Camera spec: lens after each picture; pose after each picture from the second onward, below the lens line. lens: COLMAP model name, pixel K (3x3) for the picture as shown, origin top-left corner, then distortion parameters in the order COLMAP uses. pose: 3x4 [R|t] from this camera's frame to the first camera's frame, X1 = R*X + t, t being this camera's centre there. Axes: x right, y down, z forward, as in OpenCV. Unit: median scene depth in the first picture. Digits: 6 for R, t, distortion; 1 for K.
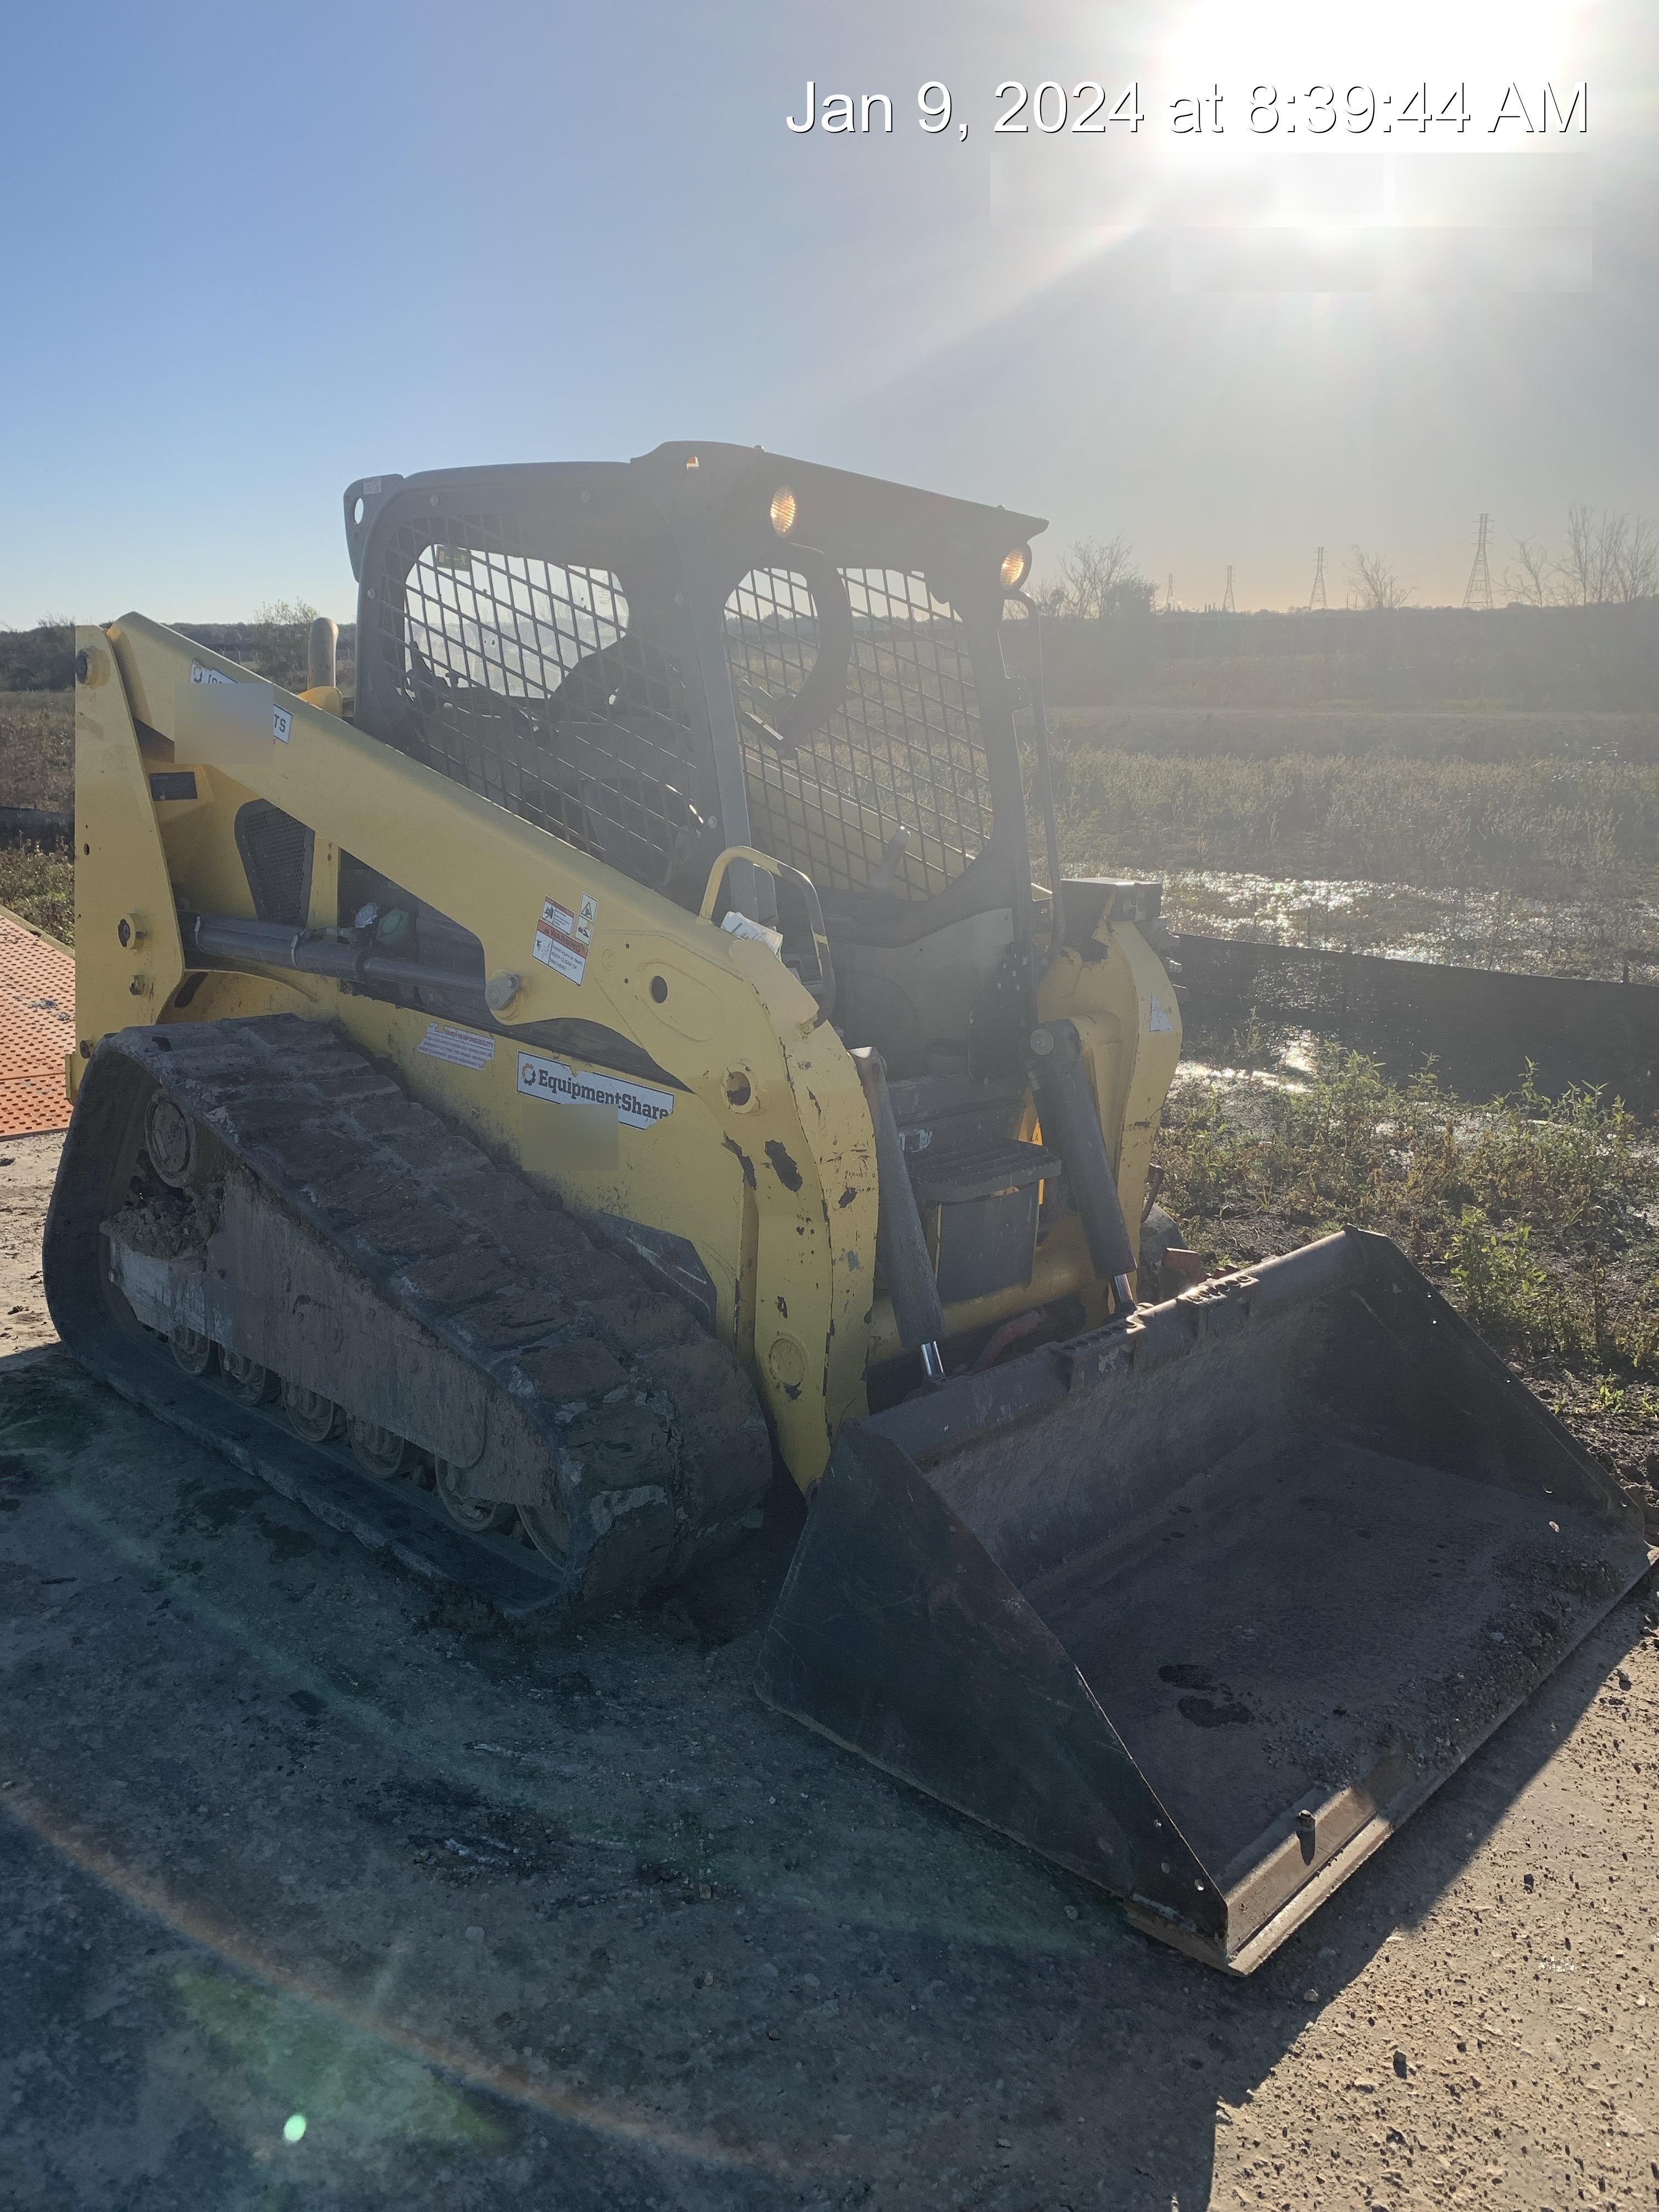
lens RADIAL K [[1712.8, 0, 872.8], [0, 1712.8, 1071.0], [0, 0, 1]] dist [0.003763, 0.004027]
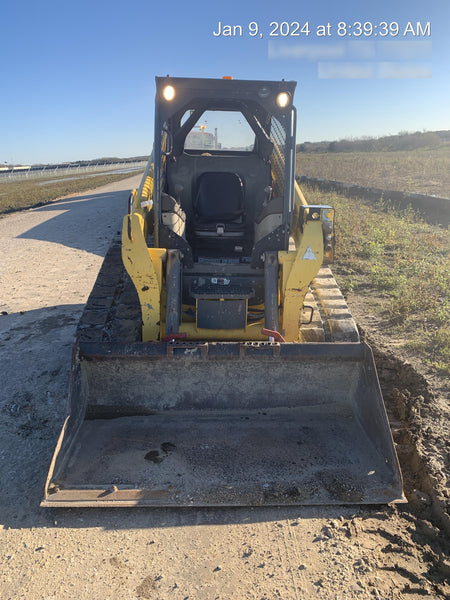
lens RADIAL K [[463.0, 0, 225.0], [0, 463.0, 300.0], [0, 0, 1]] dist [0.044612, -0.044822]
pose [[0.692136, 0.191186, -0.695985, 0.712871], [-0.126731, 0.981490, 0.143583, -0.058871], [0.710554, -0.011176, 0.703554, 0.385676]]
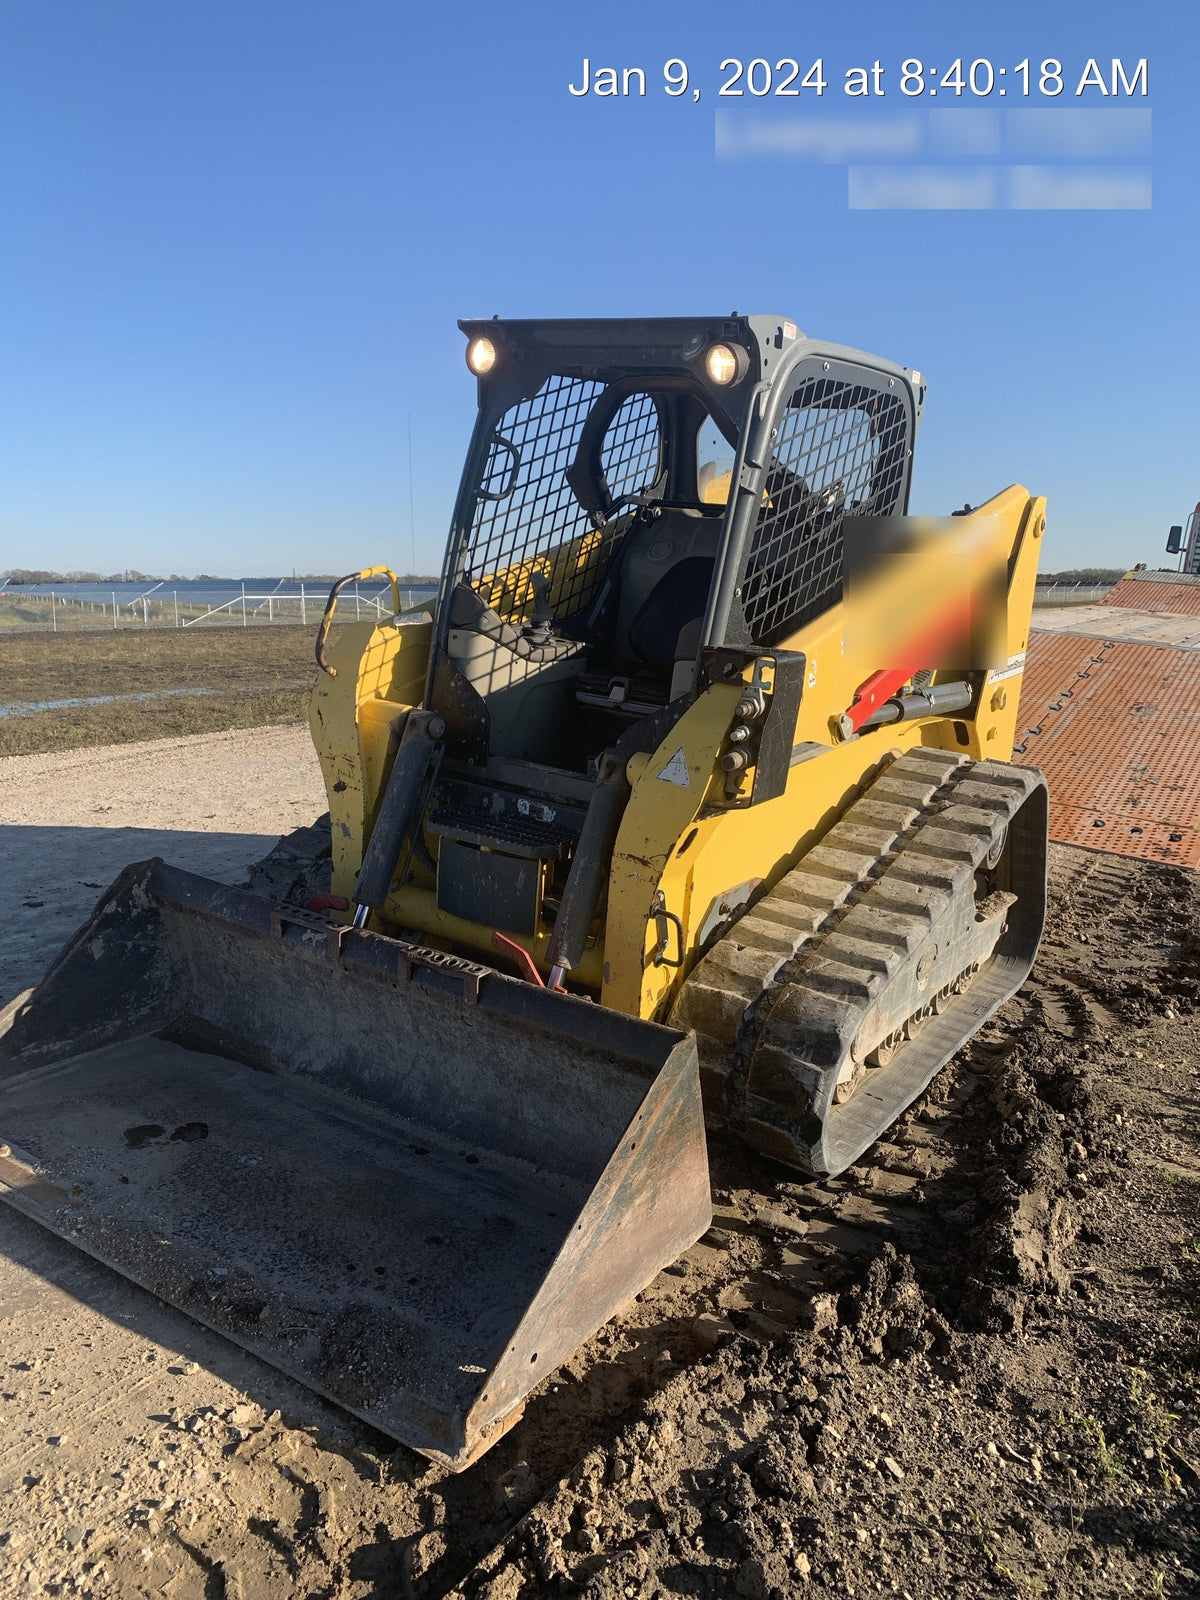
lens RADIAL K [[1236.2, 0, 607.0], [0, 1236.2, 791.1], [0, 0, 1]] dist [-0.000231, -0.002607]
pose [[0.133720, 0.177527, -0.974989, 1.019521], [-0.247561, 0.958617, 0.140593, -0.130079], [0.959600, 0.222569, 0.172135, 0.937416]]
